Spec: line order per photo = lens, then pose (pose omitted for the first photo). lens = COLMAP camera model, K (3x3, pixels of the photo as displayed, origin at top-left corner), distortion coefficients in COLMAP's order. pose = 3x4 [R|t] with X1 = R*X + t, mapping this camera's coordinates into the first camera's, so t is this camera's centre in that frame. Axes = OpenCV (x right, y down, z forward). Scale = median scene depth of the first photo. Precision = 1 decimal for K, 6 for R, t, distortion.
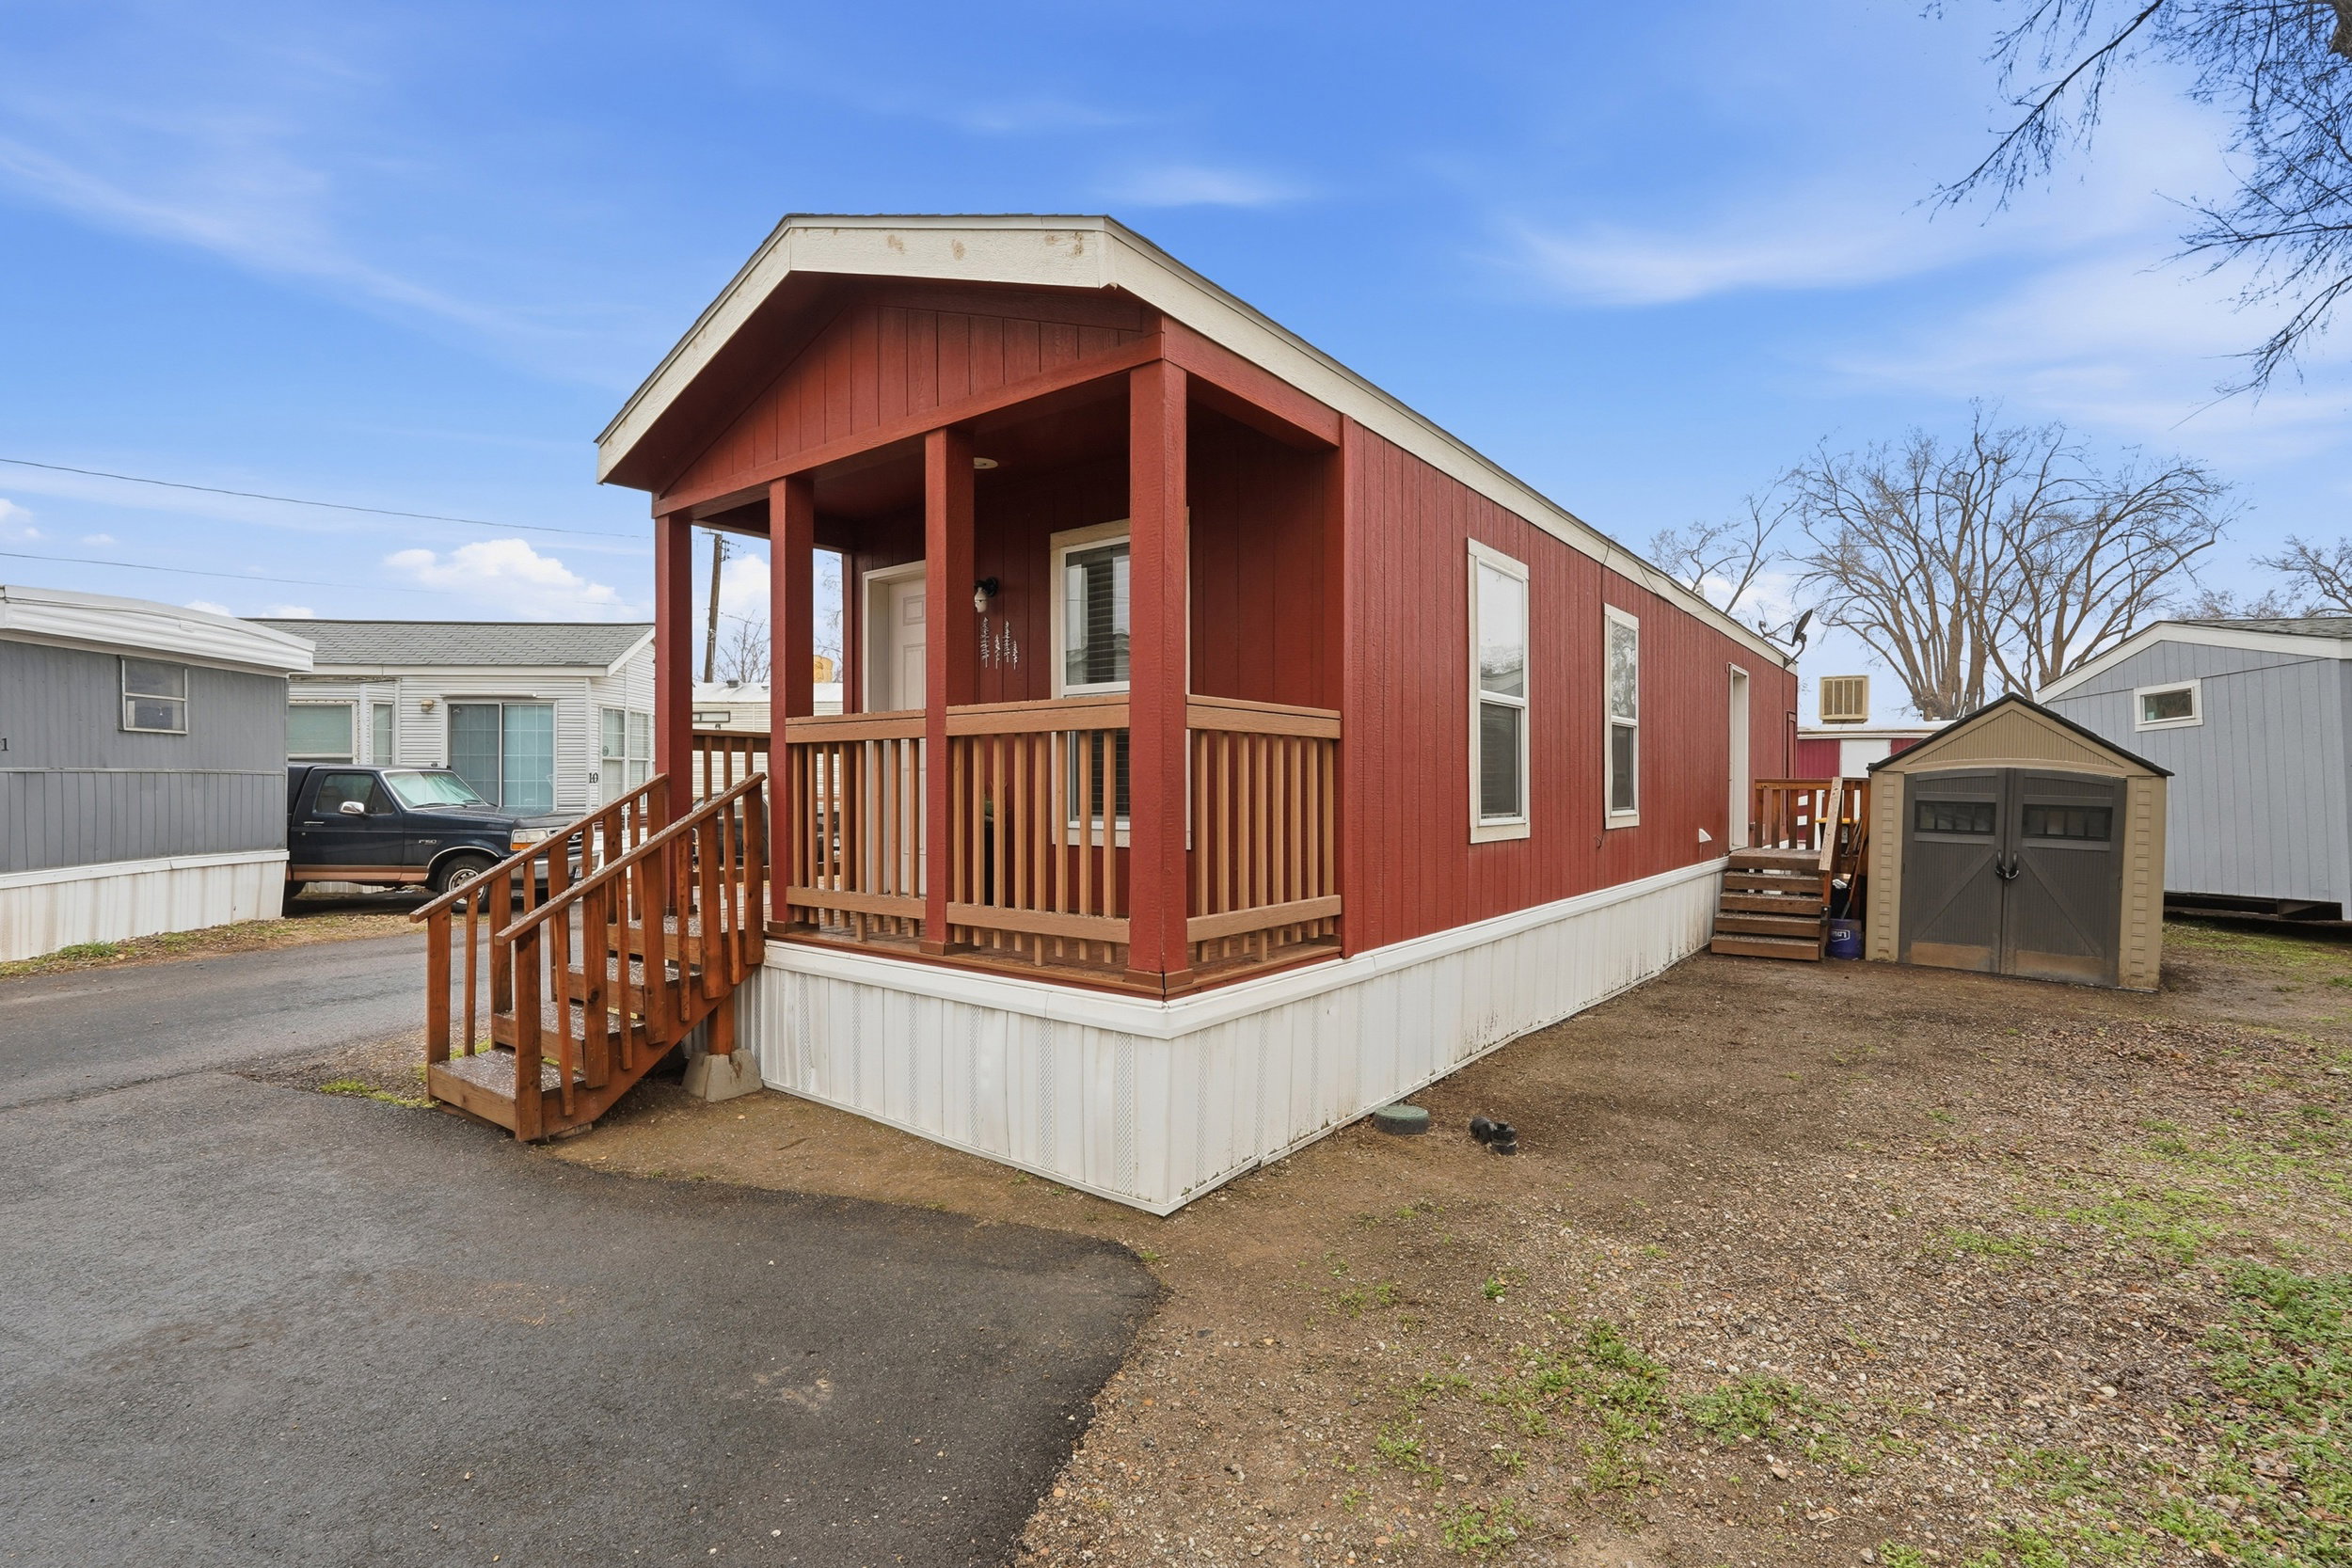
lens RADIAL K [[1060.9, 0, 1186.8], [0, 1060.9, 784.3], [0, 0, 1]] dist [-0.000525, 0.002589]
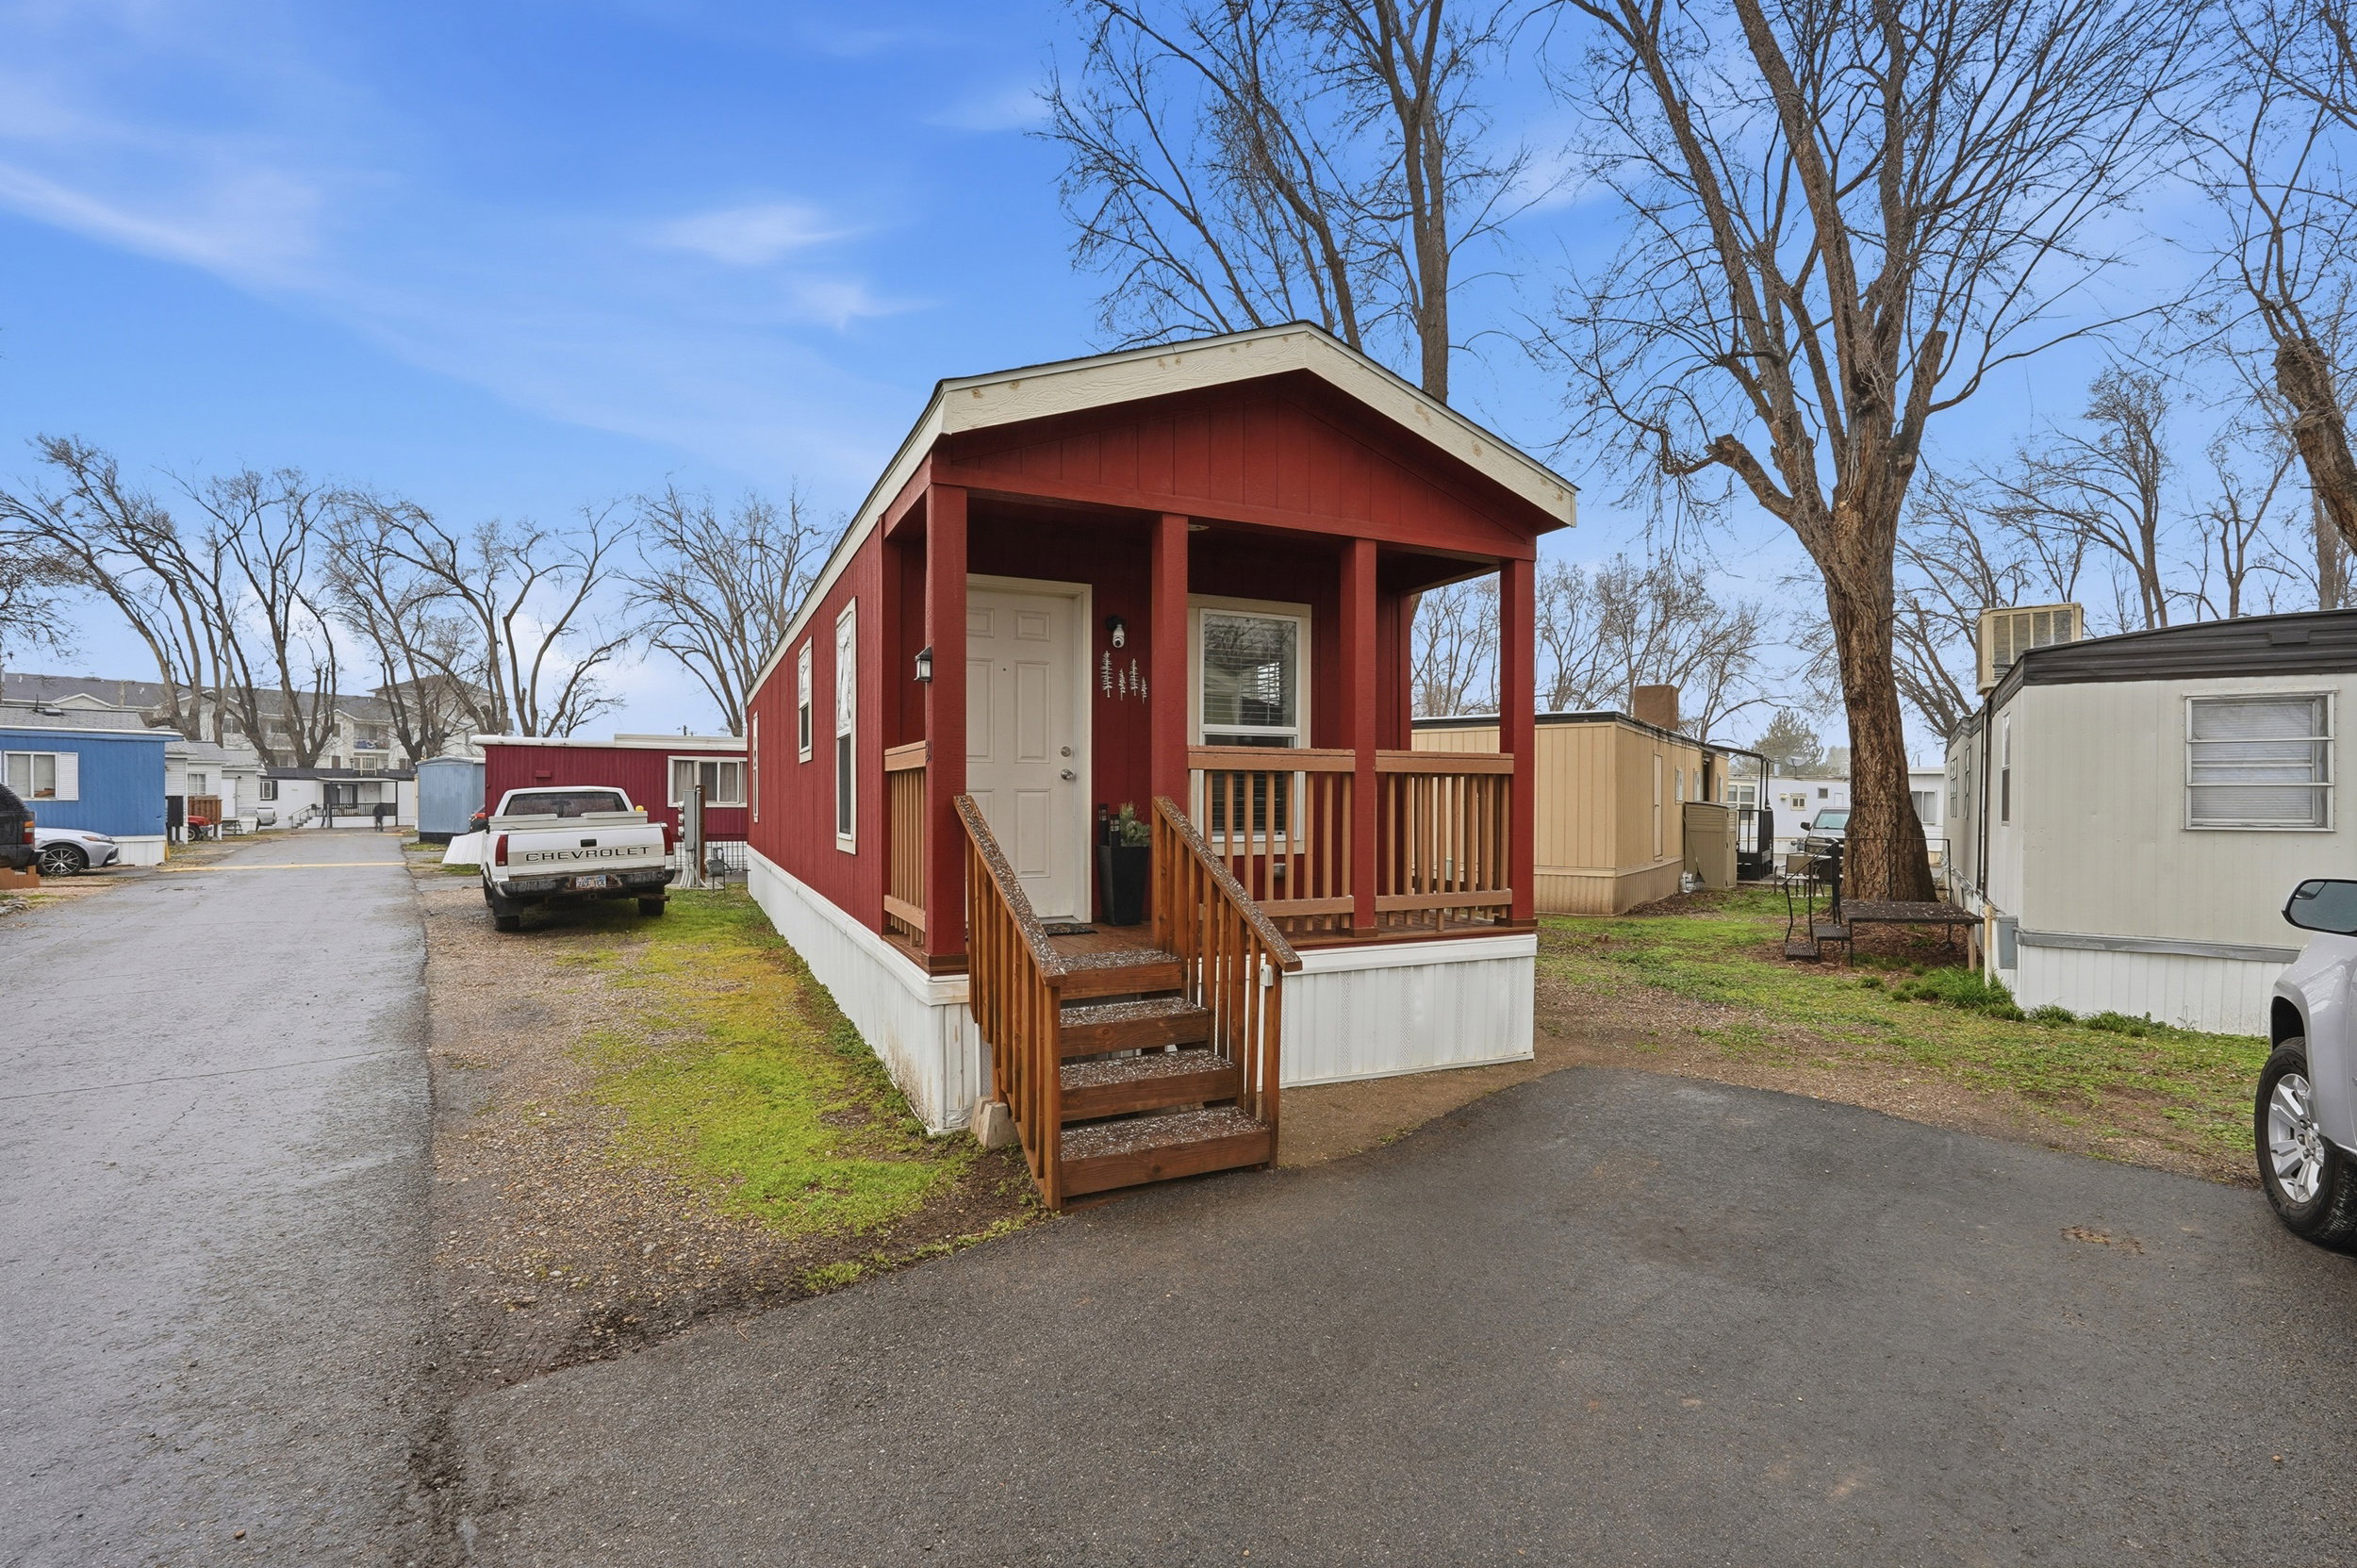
lens RADIAL K [[1063.3, 0, 1192.7], [0, 1063.3, 788.3], [0, 0, 1]] dist [-0.000525, 0.002589]
pose [[0.459534, -0.002040, 0.888158, -1.276037], [0.007961, 0.999967, -0.001822, -0.019922], [-0.888125, 0.007908, 0.459534, 0.495410]]
